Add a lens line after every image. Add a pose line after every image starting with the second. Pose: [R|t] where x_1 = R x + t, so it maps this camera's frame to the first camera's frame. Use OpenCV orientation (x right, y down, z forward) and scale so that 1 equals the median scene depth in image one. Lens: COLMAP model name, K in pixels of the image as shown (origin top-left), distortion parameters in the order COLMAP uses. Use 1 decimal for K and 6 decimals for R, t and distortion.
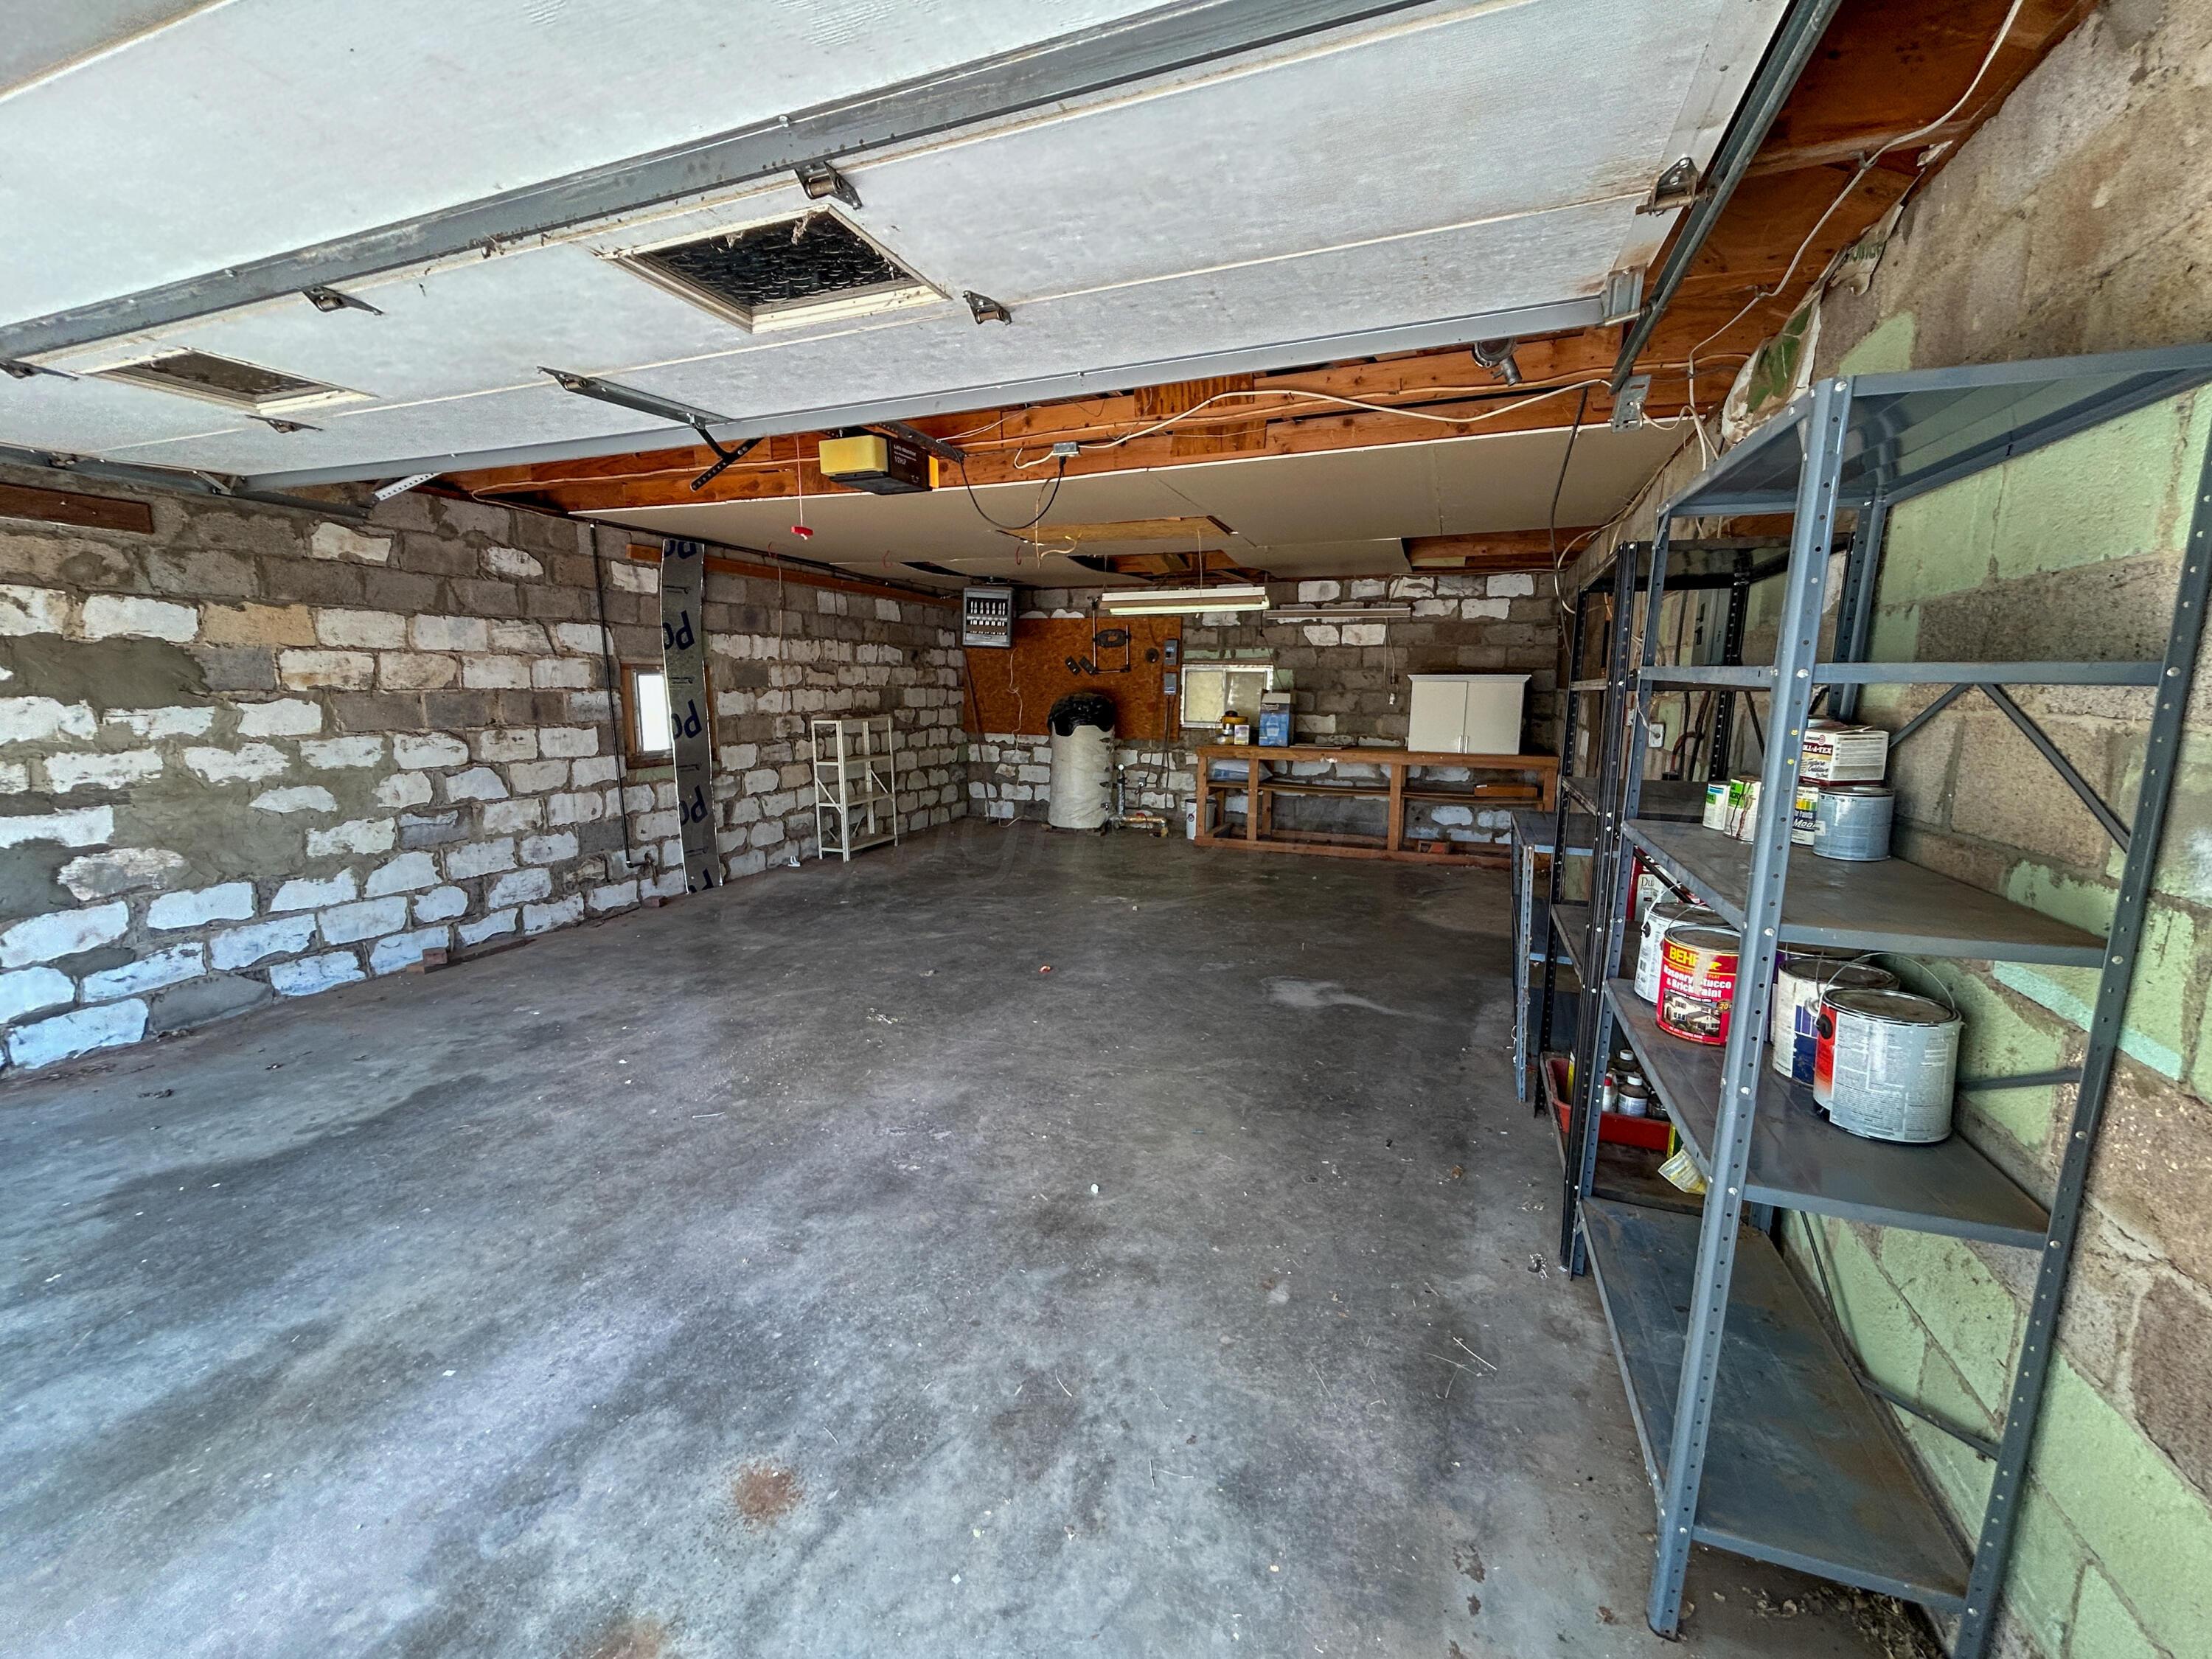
lens RADIAL K [[899.8, 0, 1102.1], [0, 899.8, 824.1], [0, 0, 1]] dist [-0.003261, 0.000474]
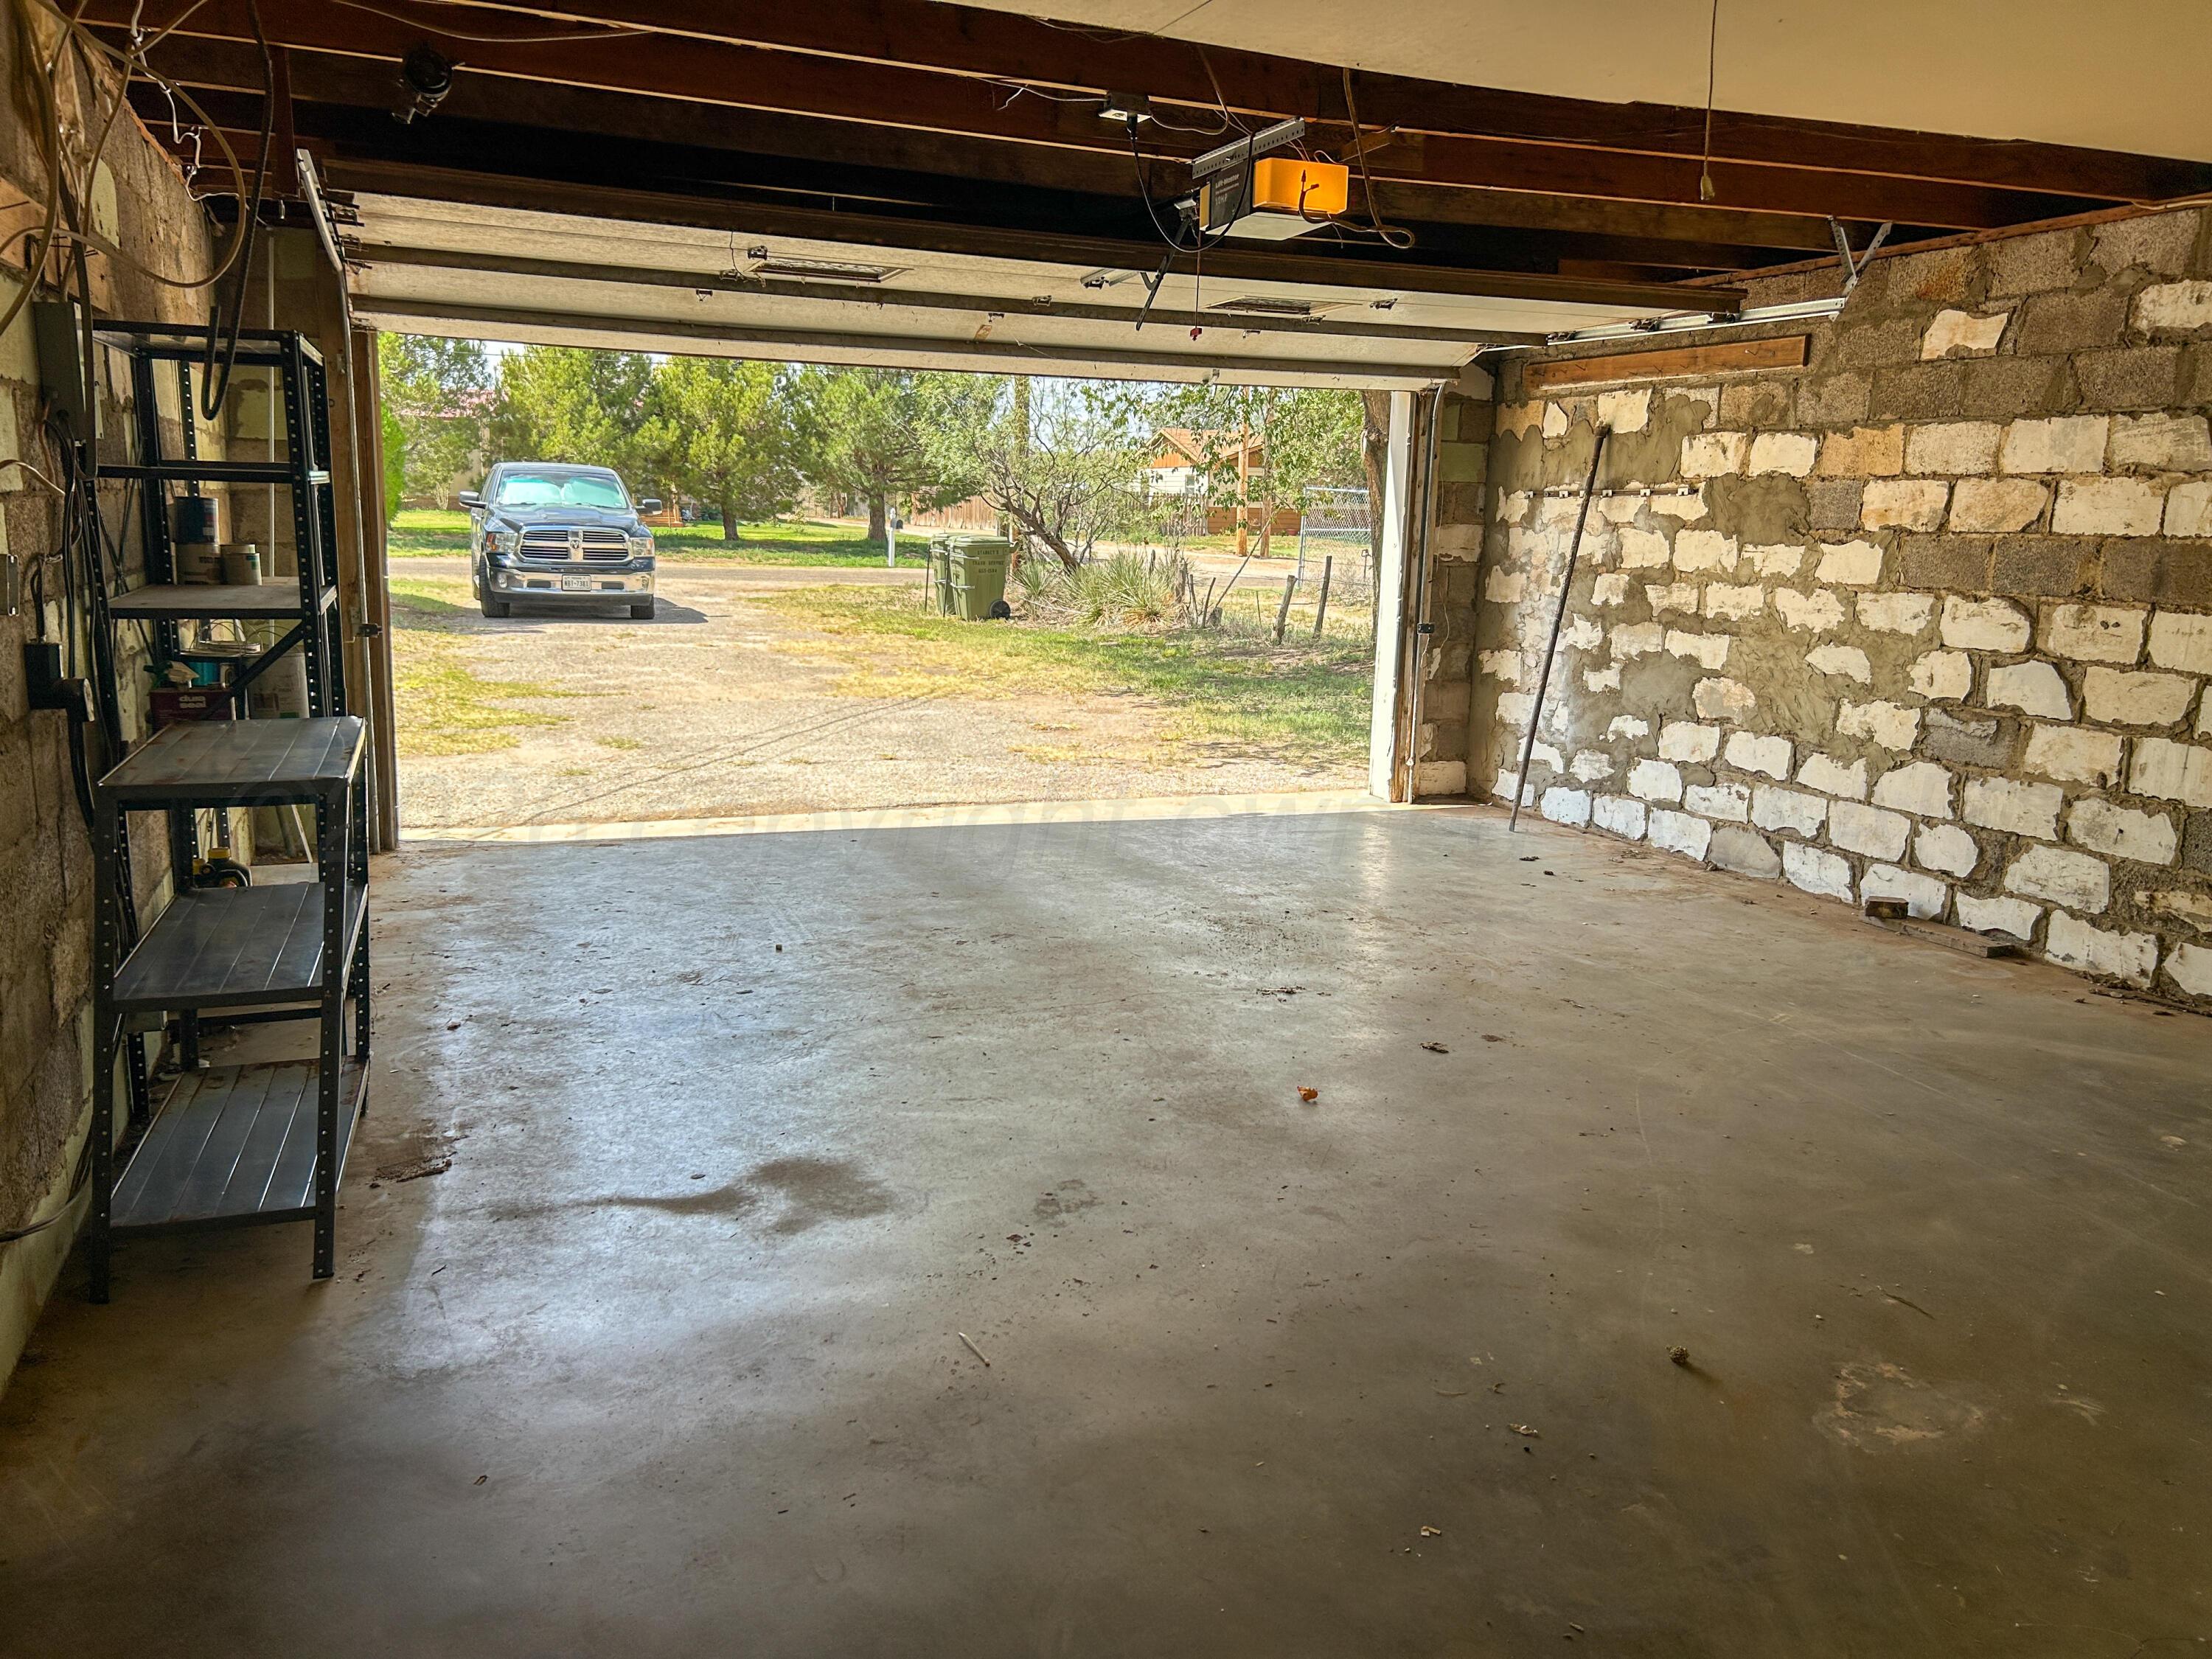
lens RADIAL K [[1677.7, 0, 1103.7], [0, 1677.7, 836.4], [0, 0, 1]] dist [0.003194, -0.005919]
pose [[-0.738468, 0.106603, -0.665808, 0.614751], [-0.131265, 0.945805, 0.297024, -0.227109], [0.661388, 0.306740, -0.684453, 1.532099]]
